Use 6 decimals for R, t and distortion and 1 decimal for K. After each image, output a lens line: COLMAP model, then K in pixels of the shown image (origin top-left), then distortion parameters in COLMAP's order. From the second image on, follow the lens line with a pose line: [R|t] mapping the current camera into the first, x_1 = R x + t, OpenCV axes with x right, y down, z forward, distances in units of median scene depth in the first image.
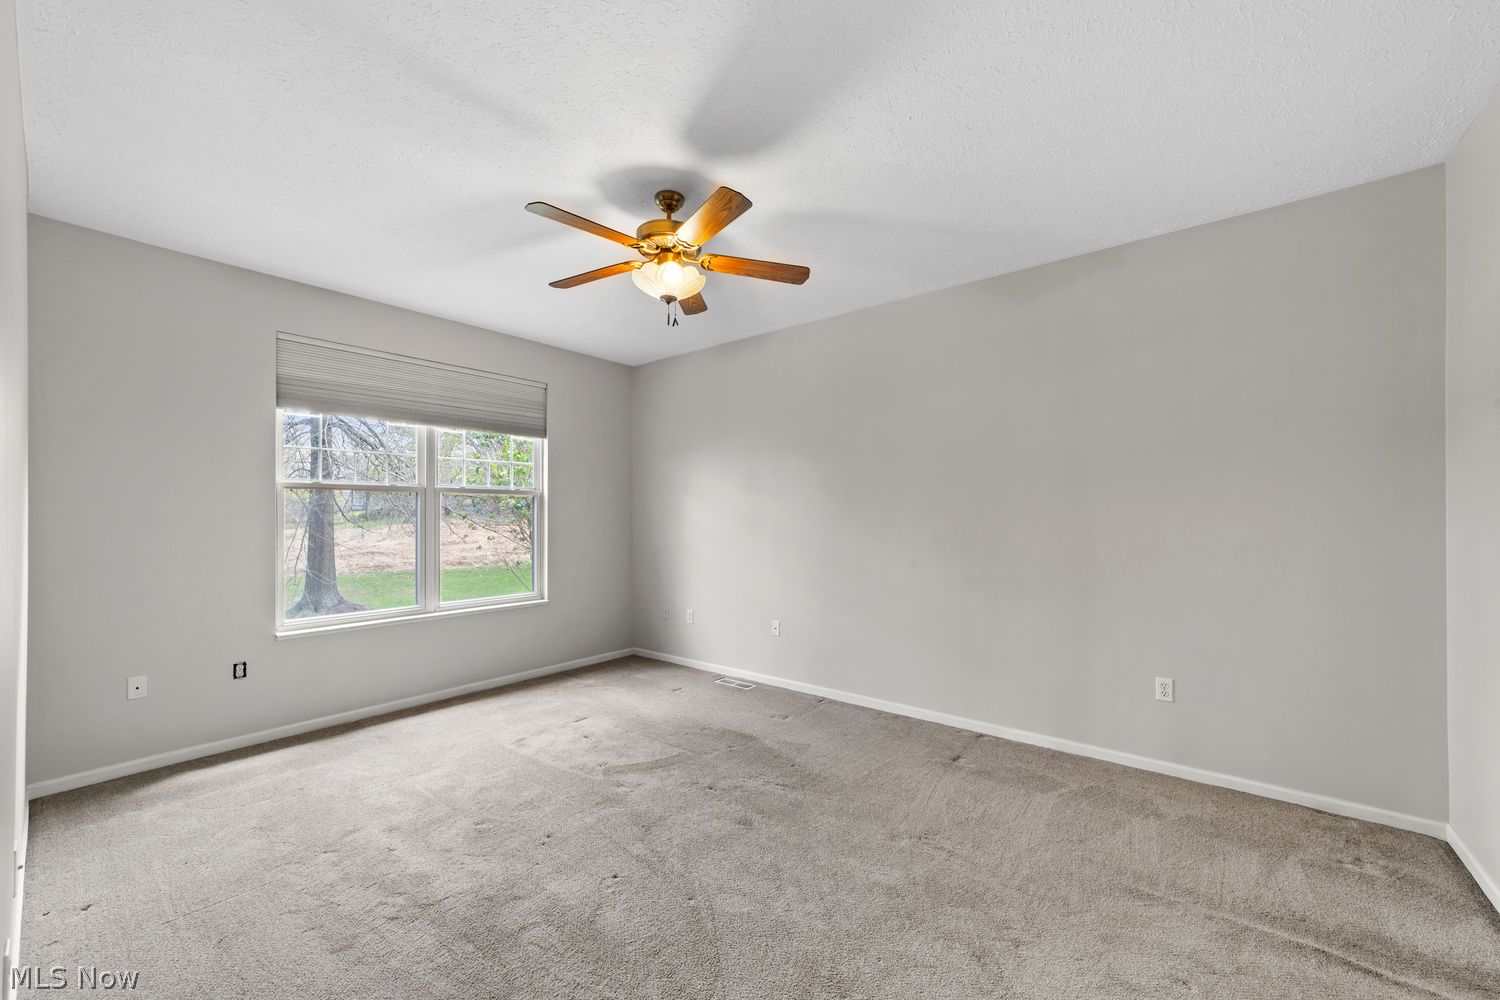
lens RADIAL K [[572.9, 0, 747.7], [0, 572.9, 504.7], [0, 0, 1]] dist [-0.020146, 0.009657]
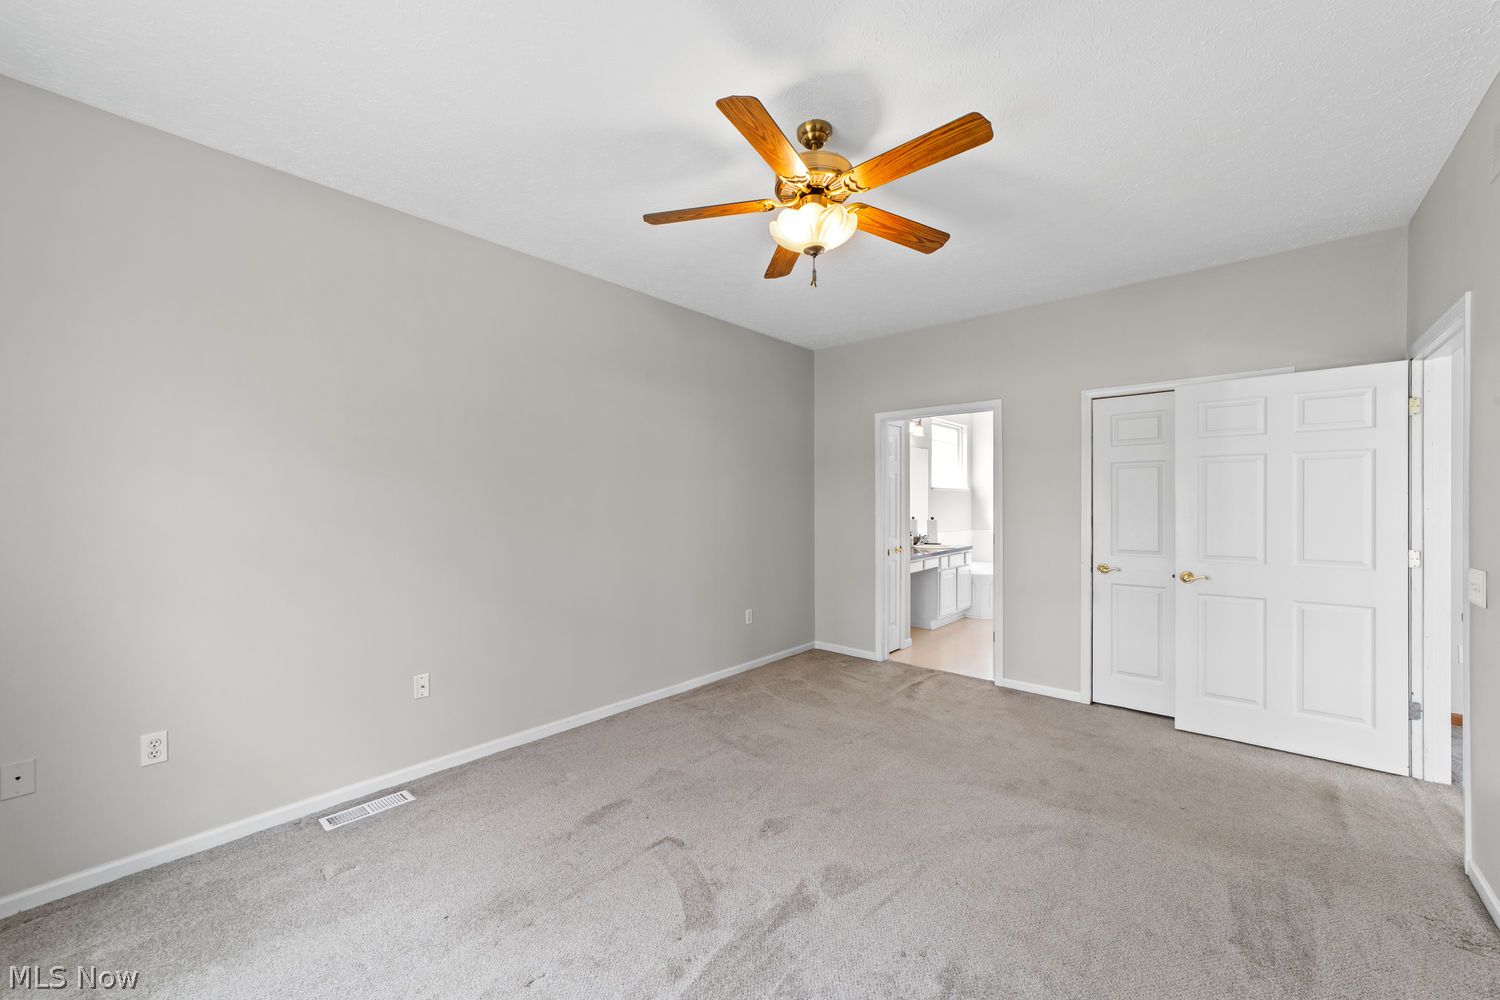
lens RADIAL K [[572.9, 0, 747.7], [0, 572.9, 504.7], [0, 0, 1]] dist [-0.020146, 0.009657]
pose [[0.047937, -0.005906, 0.998833, -0.968832], [-0.022976, 0.999711, 0.007014, 0.000248], [-0.998586, -0.023286, 0.047788, 1.044015]]
